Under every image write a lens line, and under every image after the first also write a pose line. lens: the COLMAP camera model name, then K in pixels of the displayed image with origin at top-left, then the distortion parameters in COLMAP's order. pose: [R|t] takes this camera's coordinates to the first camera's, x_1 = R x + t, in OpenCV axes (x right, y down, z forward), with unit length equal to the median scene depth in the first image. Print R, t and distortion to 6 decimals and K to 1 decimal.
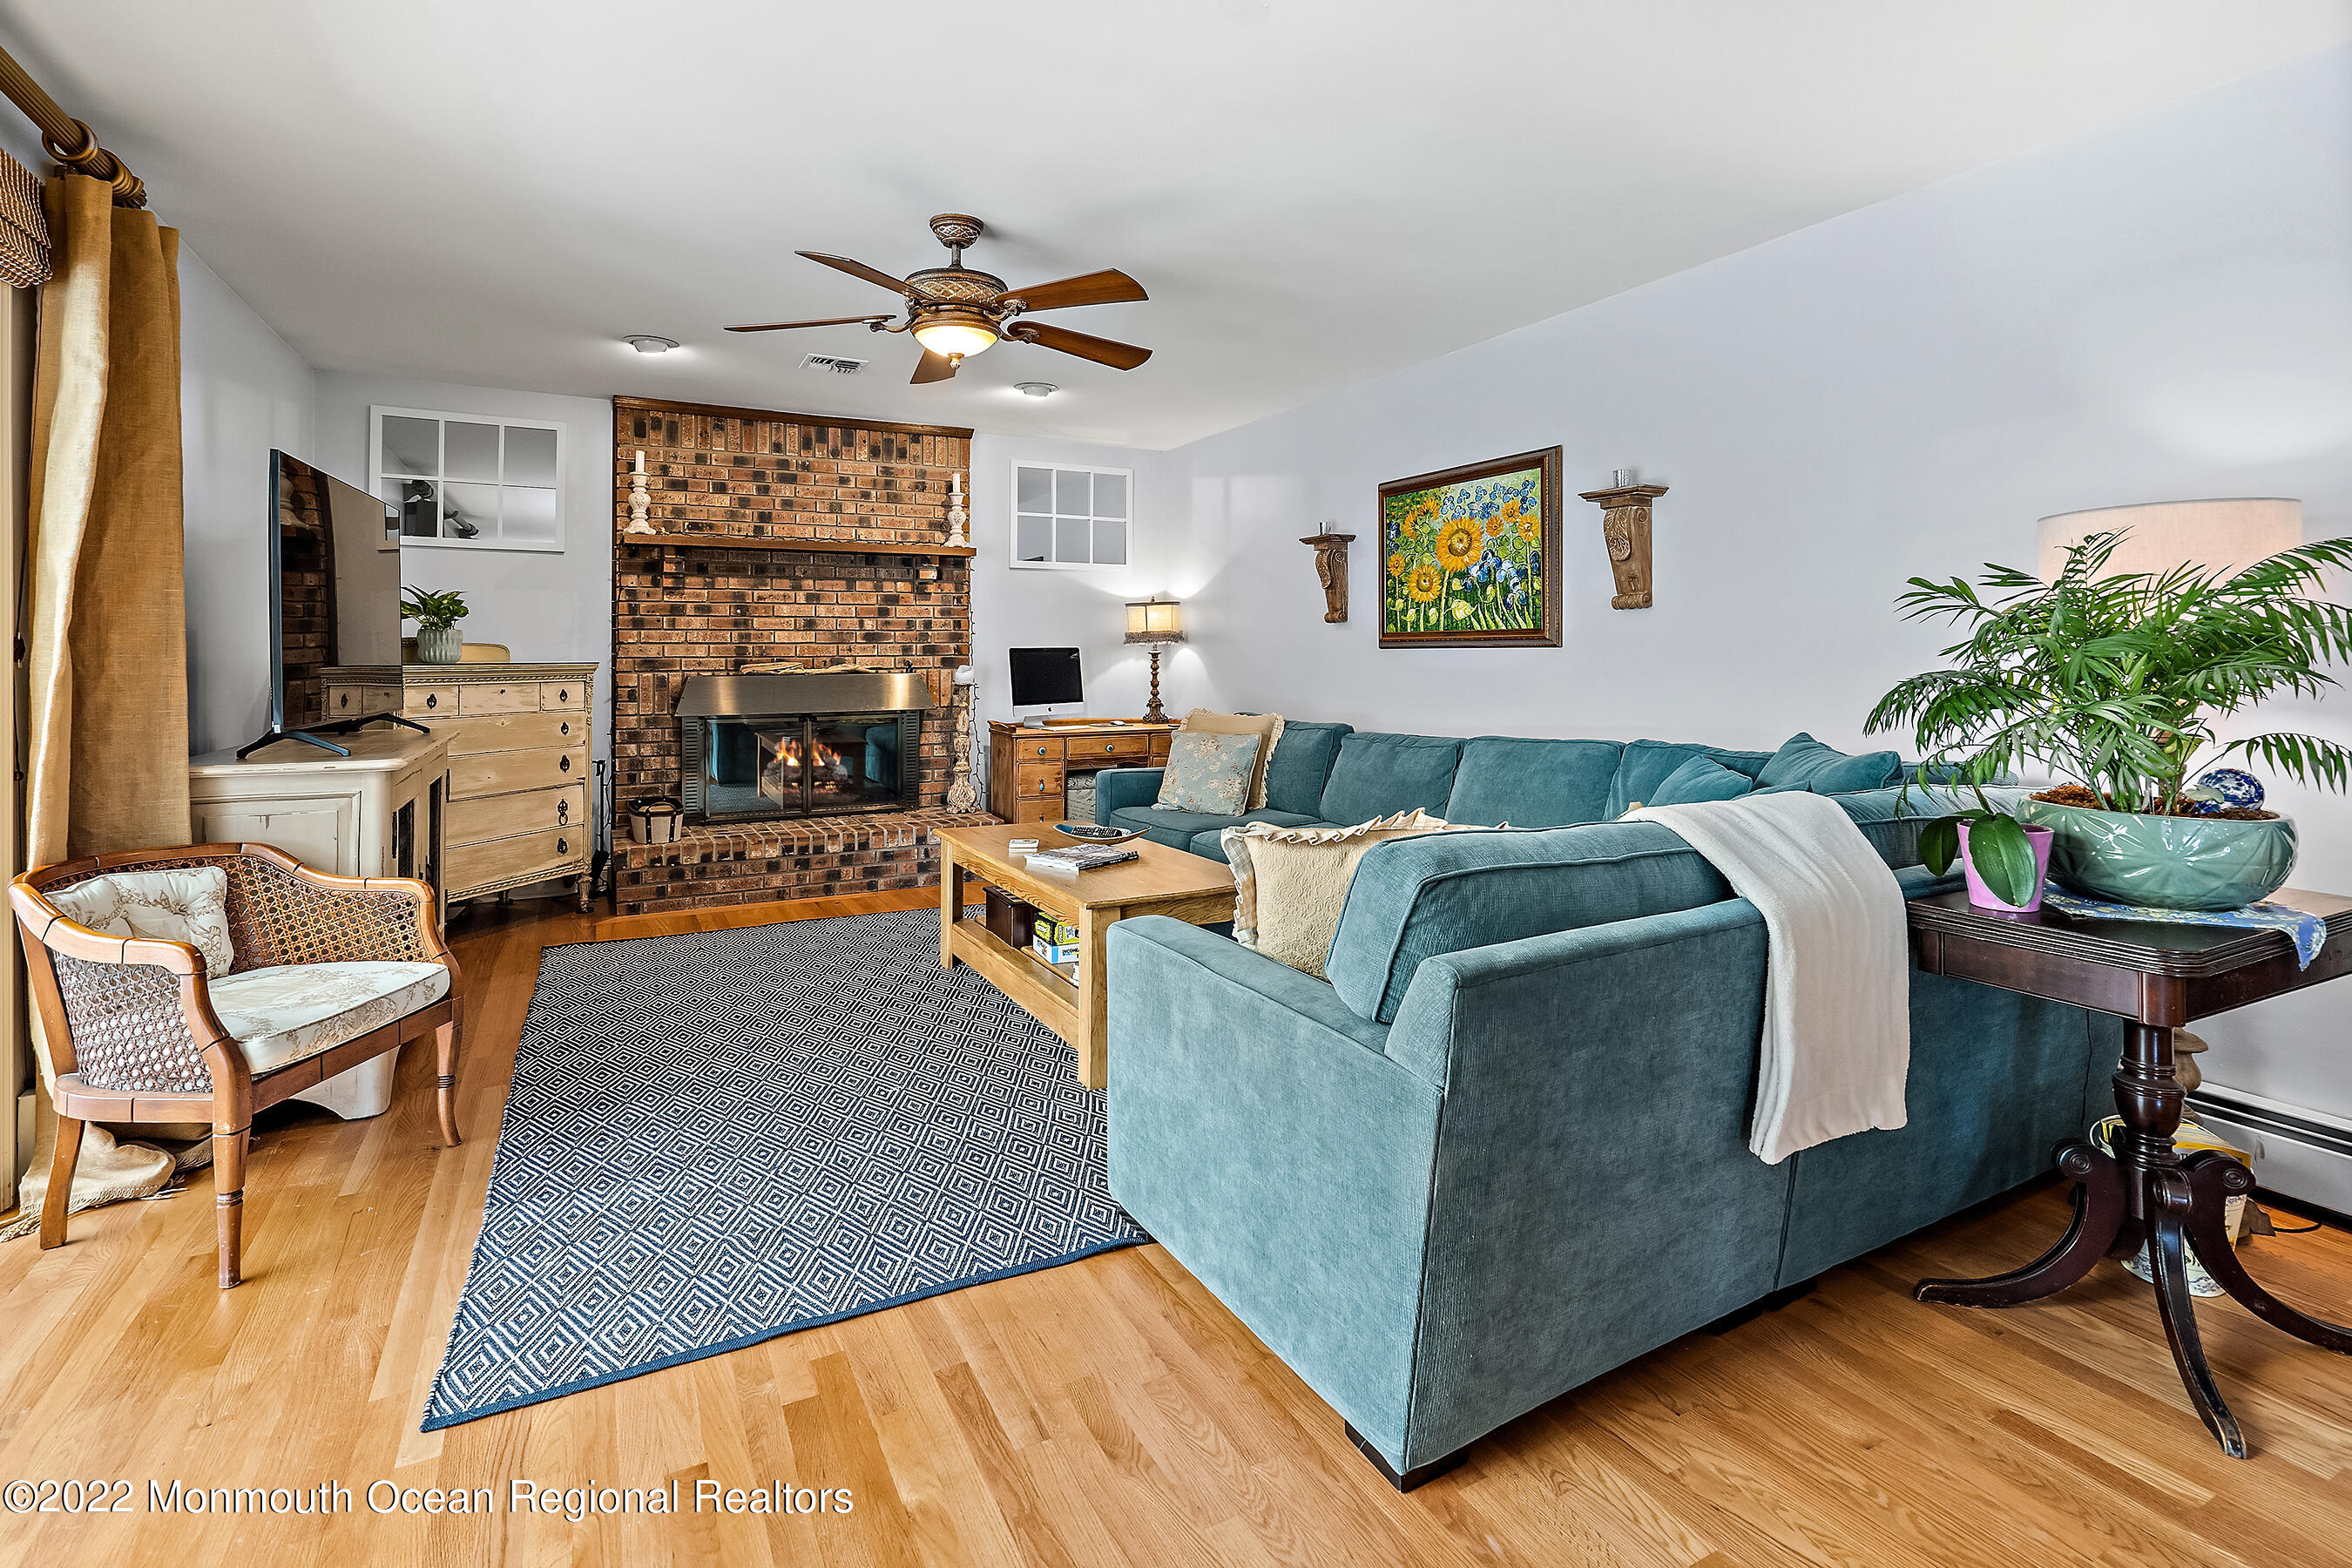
lens RADIAL K [[1104.7, 0, 1135.1], [0, 1104.7, 652.9], [0, 0, 1]] dist [0.003251, 0.000679]
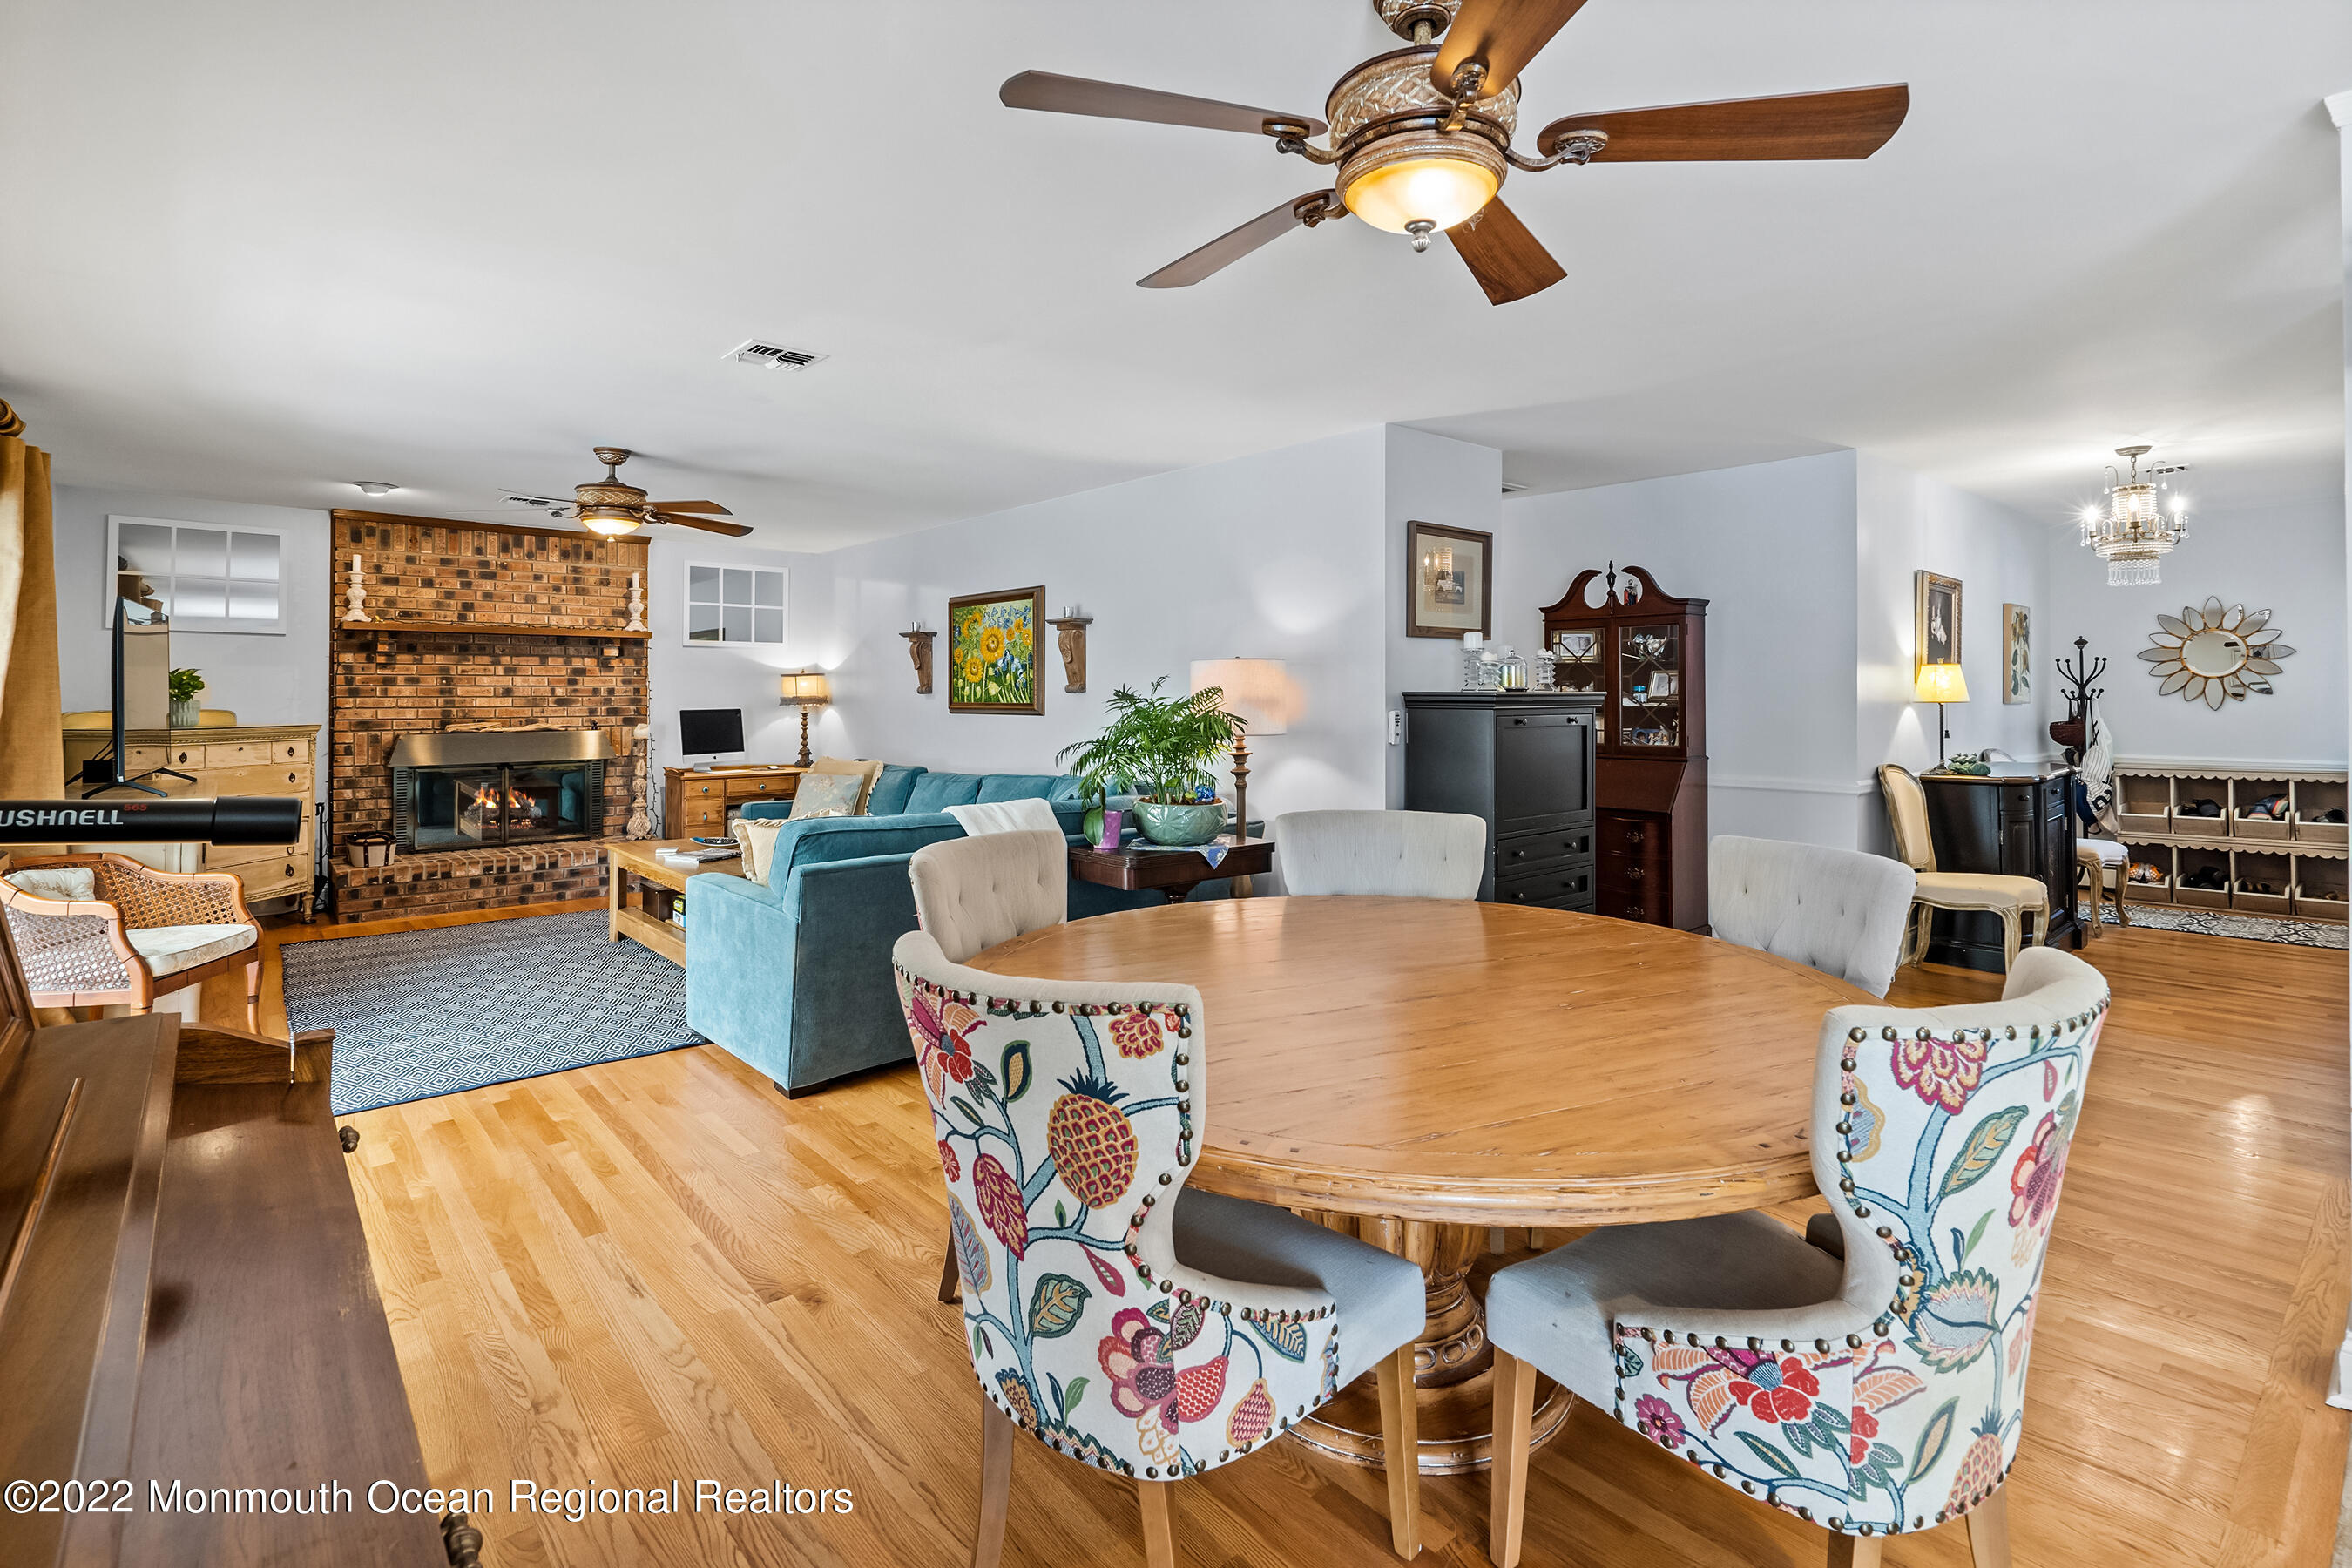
lens RADIAL K [[1104.7, 0, 1145.3], [0, 1104.7, 695.9], [0, 0, 1]] dist [0.003251, 0.000679]
pose [[0.971974, 0.002964, 0.235070, 0.123962], [-0.003435, 0.999993, 0.001594, -0.027879], [-0.235064, -0.002357, 0.971977, -0.423448]]
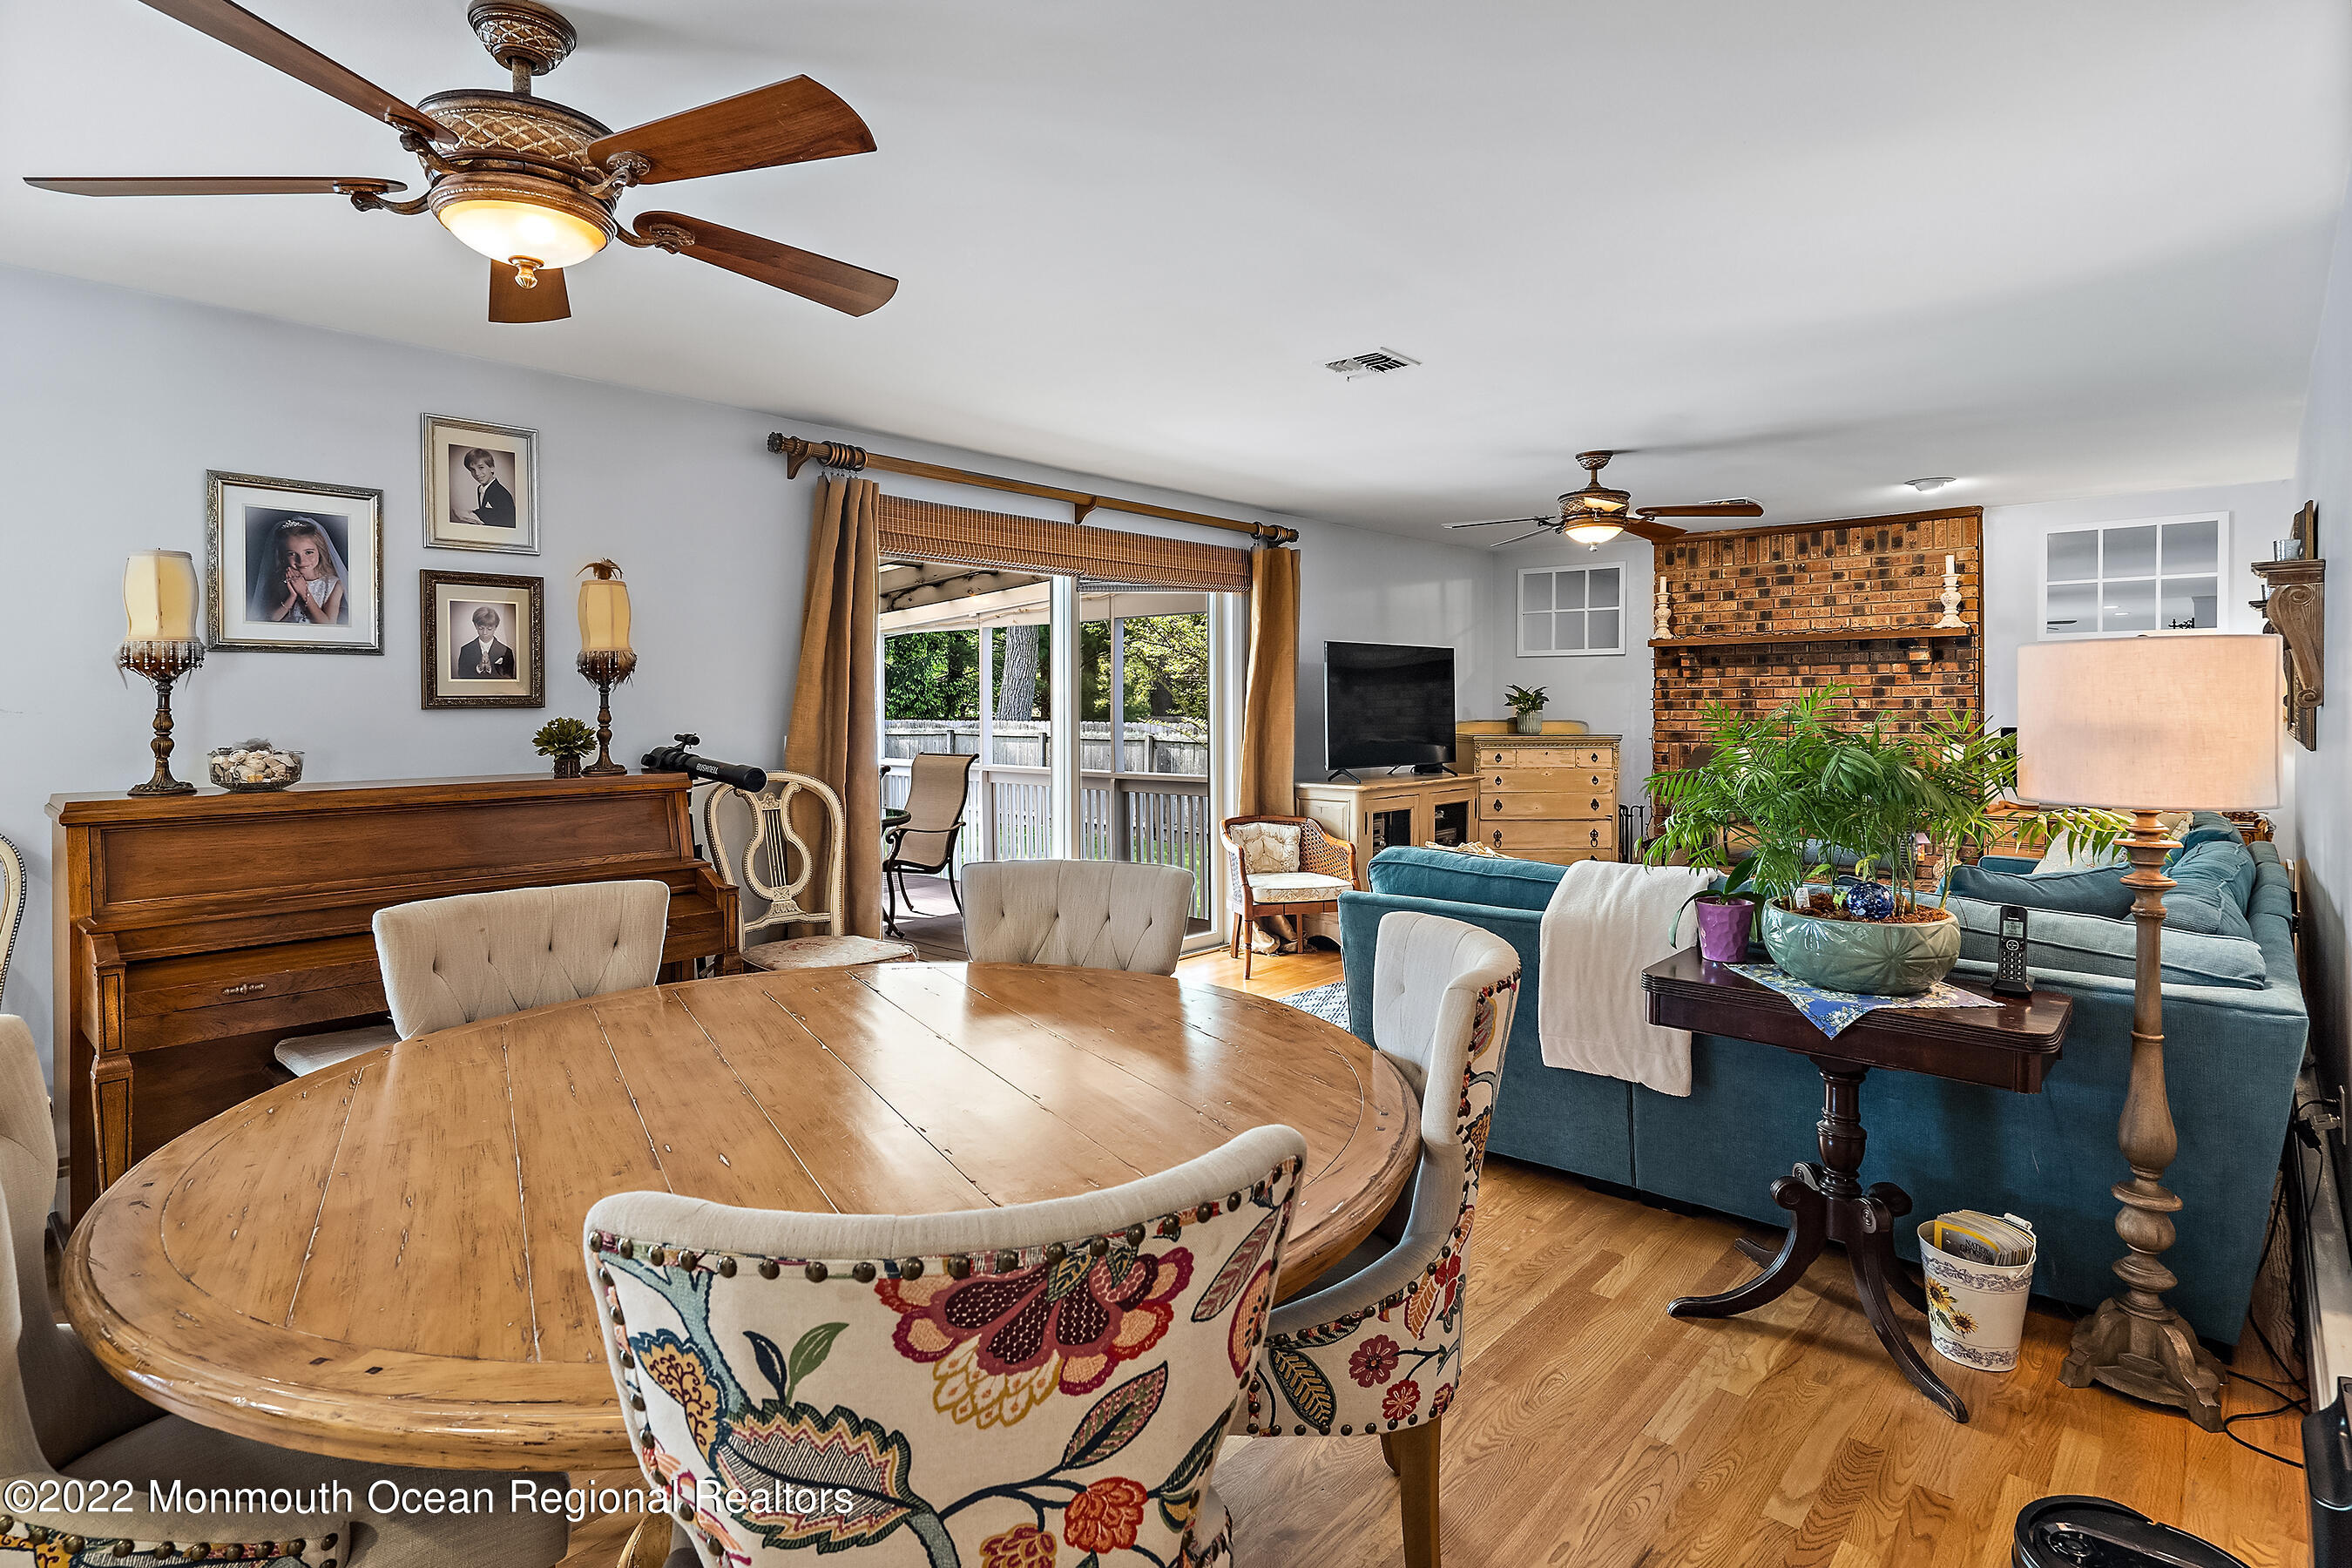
lens RADIAL K [[1212.3, 0, 1197.5], [0, 1212.3, 708.6], [0, 0, 1]] dist [0.003450, -0.000137]
pose [[0.368582, 0.005073, -0.929581, 0.705185], [0.003511, 0.999970, 0.006849, -0.035111], [0.929589, -0.005788, 0.368553, -0.063804]]
